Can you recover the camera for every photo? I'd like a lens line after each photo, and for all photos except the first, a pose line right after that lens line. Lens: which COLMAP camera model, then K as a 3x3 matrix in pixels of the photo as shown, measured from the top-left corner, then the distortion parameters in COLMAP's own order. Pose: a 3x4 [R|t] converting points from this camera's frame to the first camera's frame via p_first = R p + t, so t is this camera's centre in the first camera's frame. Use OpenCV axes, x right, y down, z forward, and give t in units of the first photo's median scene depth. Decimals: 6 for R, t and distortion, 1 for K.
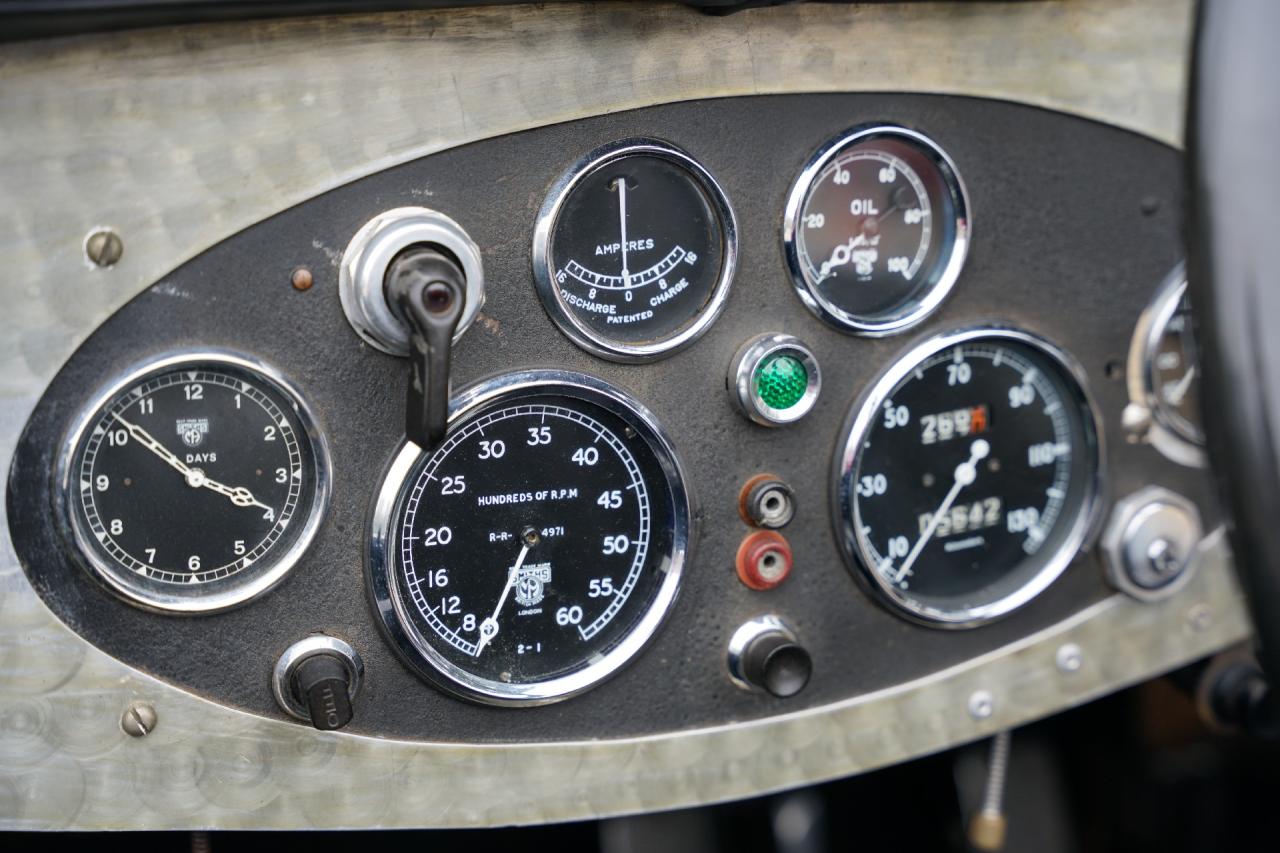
lens RADIAL K [[1751.0, 0, 640.0], [0, 1751.0, 426.5], [0, 0, 1]] dist [0.083515, 0.024141]
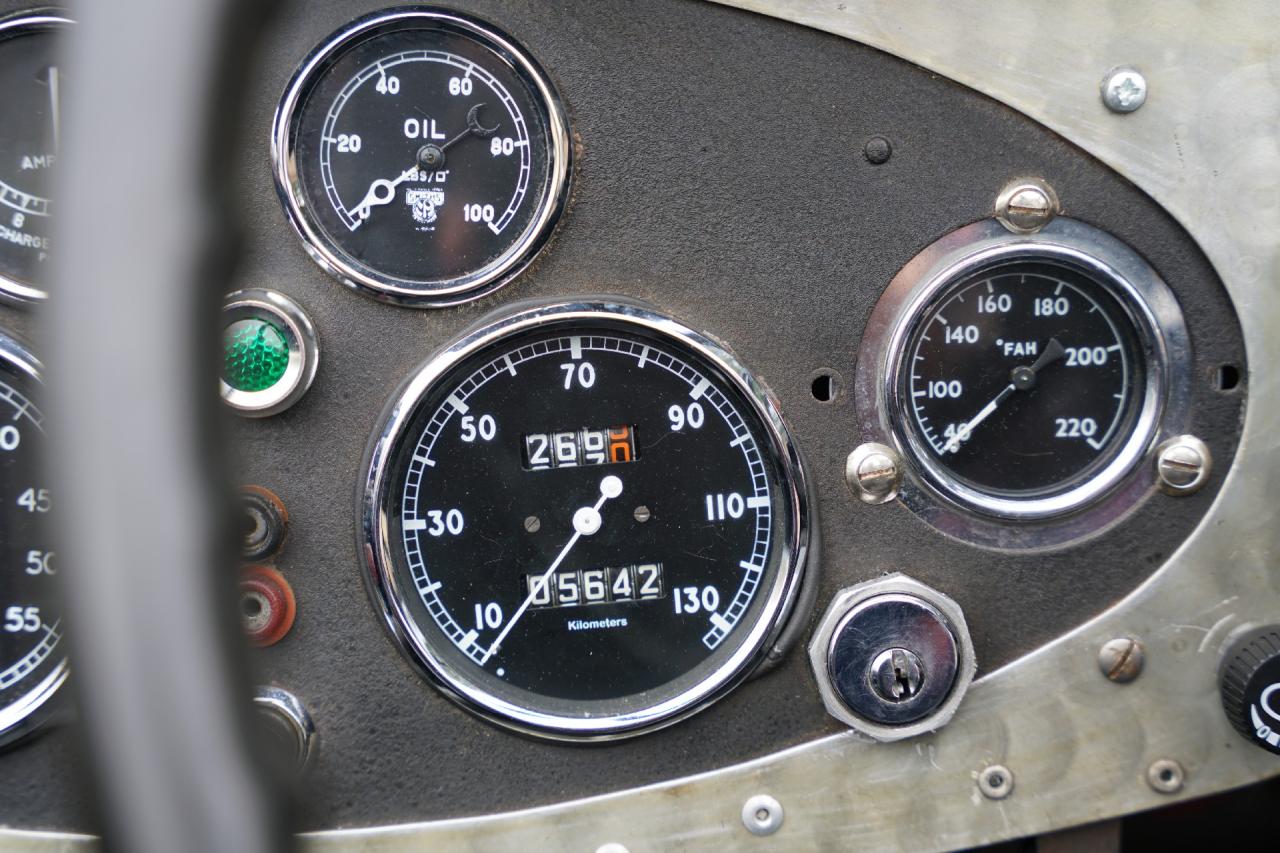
lens RADIAL K [[1751.0, 0, 640.0], [0, 1751.0, 426.5], [0, 0, 1]] dist [0.083515, 0.024141]
pose [[0.942482, 0.062048, -0.328447, 0.454997], [-0.091053, 0.993118, -0.073666, 0.041395], [0.321616, 0.099335, 0.941645, 0.360926]]
